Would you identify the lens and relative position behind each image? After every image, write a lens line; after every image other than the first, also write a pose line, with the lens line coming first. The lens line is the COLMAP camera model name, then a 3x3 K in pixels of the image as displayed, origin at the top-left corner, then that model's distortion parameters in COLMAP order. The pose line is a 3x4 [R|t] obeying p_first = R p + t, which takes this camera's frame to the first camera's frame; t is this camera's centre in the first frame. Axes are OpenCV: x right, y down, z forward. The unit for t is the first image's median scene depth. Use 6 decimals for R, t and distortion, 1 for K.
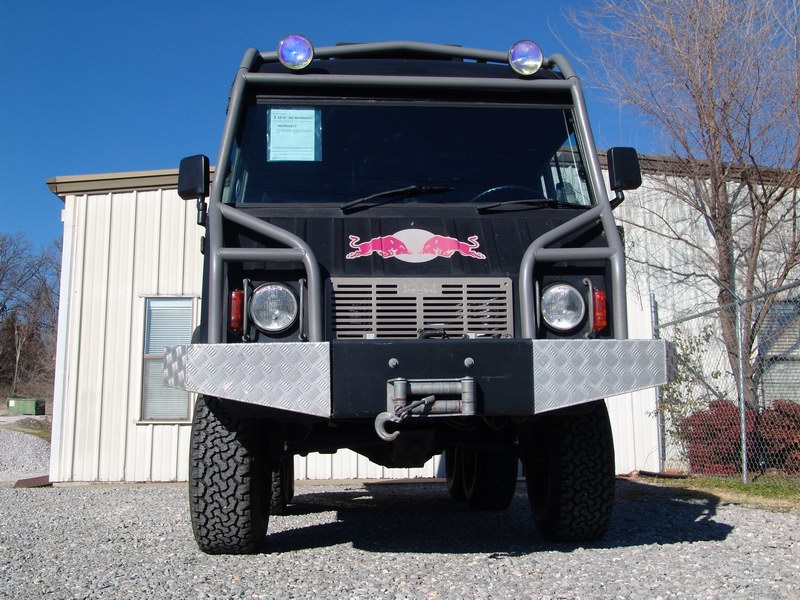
lens RADIAL K [[861.6, 0, 400.0], [0, 861.6, 300.0], [0, 0, 1]] dist [-0.100319, 0.218363]
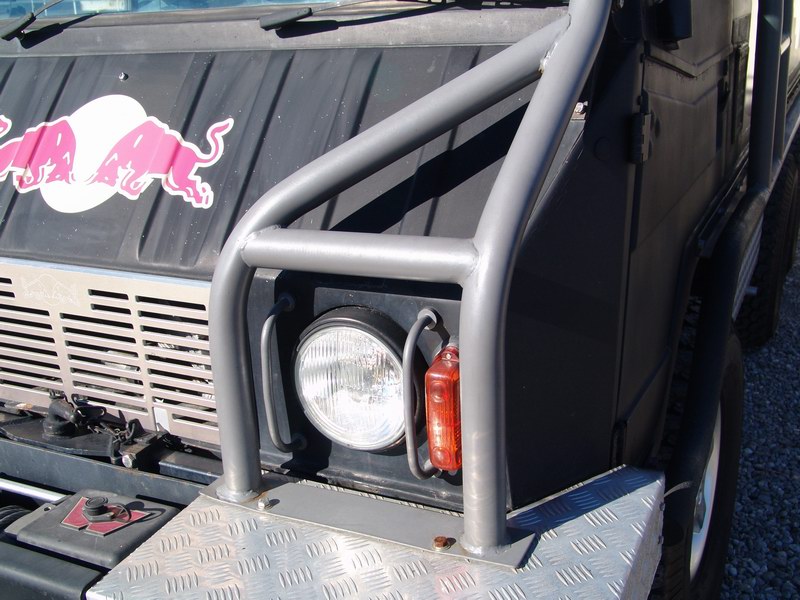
lens RADIAL K [[861.6, 0, 400.0], [0, 861.6, 300.0], [0, 0, 1]] dist [-0.100319, 0.218363]
pose [[0.856198, 0.147784, -0.495061, 0.369263], [0.113102, 0.881360, 0.458708, -0.178366], [0.504116, -0.448737, 0.737903, 0.771481]]
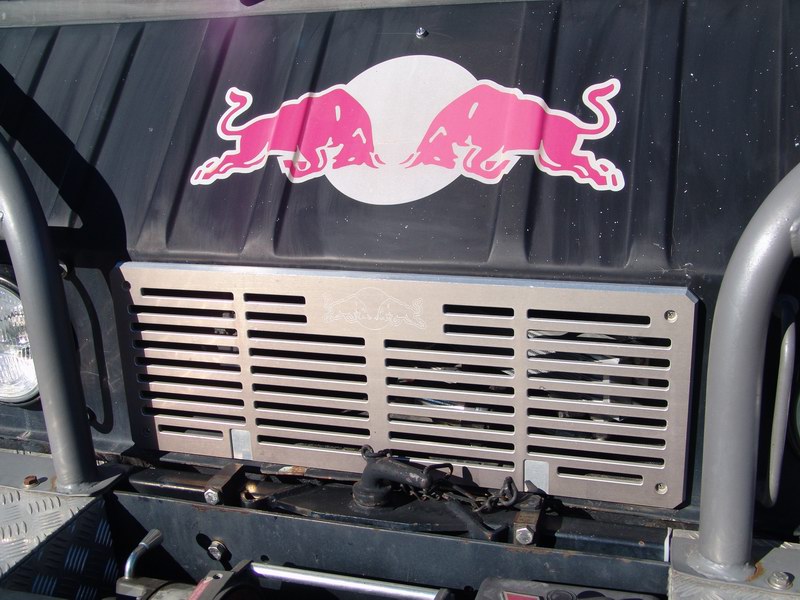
lens RADIAL K [[861.6, 0, 400.0], [0, 861.6, 300.0], [0, 0, 1]] dist [-0.100319, 0.218363]
pose [[0.922683, 0.094848, -0.373712, 0.144511], [0.083666, 0.896920, 0.434205, -0.147893], [0.376373, -0.431900, 0.819637, 0.746913]]
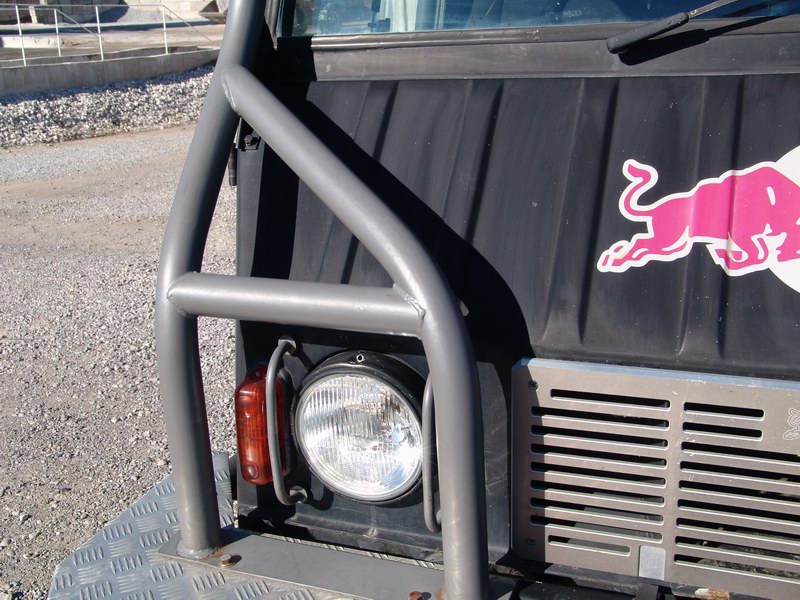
lens RADIAL K [[861.6, 0, 400.0], [0, 861.6, 300.0], [0, 0, 1]] dist [-0.100319, 0.218363]
pose [[0.901463, 0.111992, -0.418116, 0.001882], [0.088815, 0.897541, 0.431893, -0.176934], [0.423646, -0.426471, 0.799154, 0.736438]]
